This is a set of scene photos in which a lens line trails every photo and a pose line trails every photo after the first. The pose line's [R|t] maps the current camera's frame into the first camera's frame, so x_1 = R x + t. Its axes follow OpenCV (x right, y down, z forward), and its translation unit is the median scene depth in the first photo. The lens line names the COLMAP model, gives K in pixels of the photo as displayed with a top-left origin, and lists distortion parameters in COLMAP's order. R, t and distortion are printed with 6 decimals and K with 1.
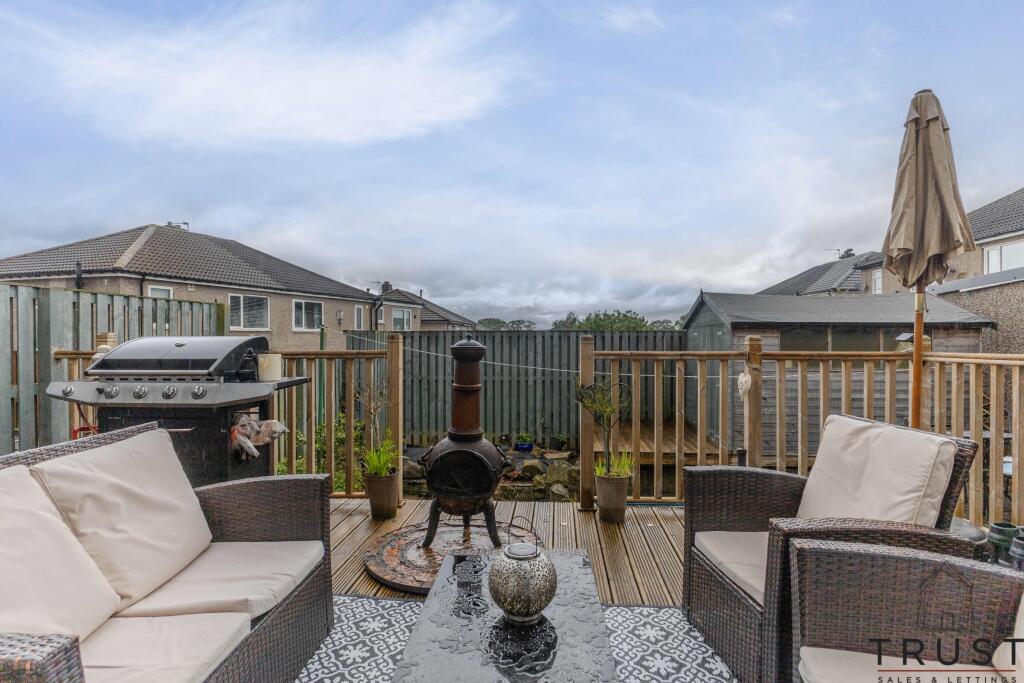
lens RADIAL K [[568.0, 0, 513.8], [0, 568.0, 337.1], [0, 0, 1]] dist [0.004277, 0.001236]
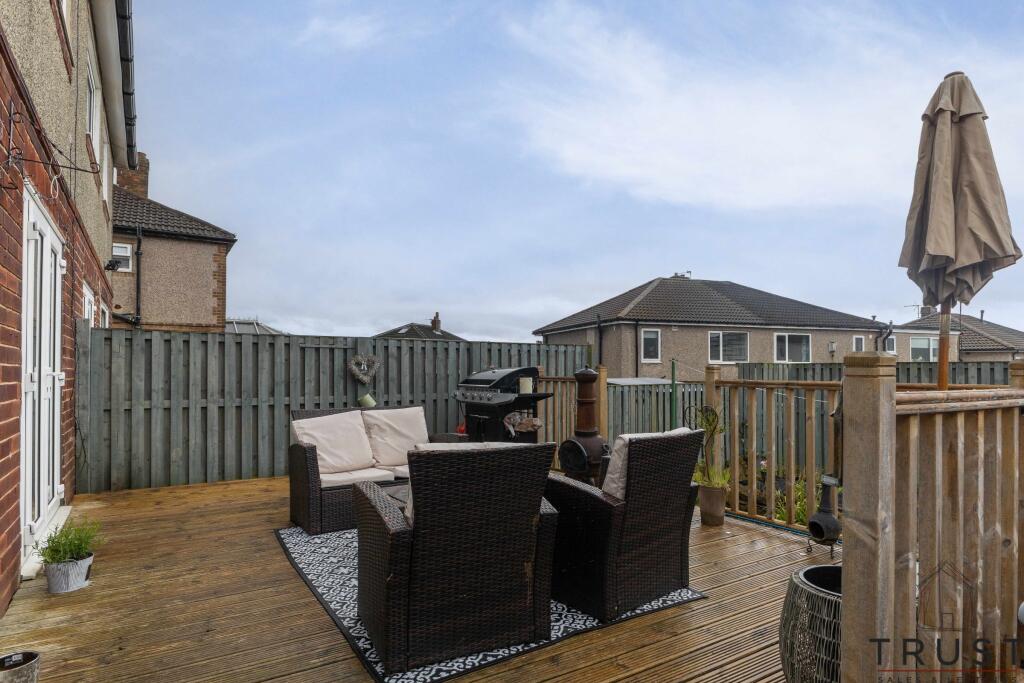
lens RADIAL K [[568.0, 0, 485.5], [0, 568.0, 368.8], [0, 0, 1]] dist [0.004277, 0.001236]
pose [[0.561078, 0.004659, -0.827750, 0.213756], [-0.005590, 0.999983, 0.001840, -0.000220], [0.827744, 0.003594, 0.561094, -0.012960]]
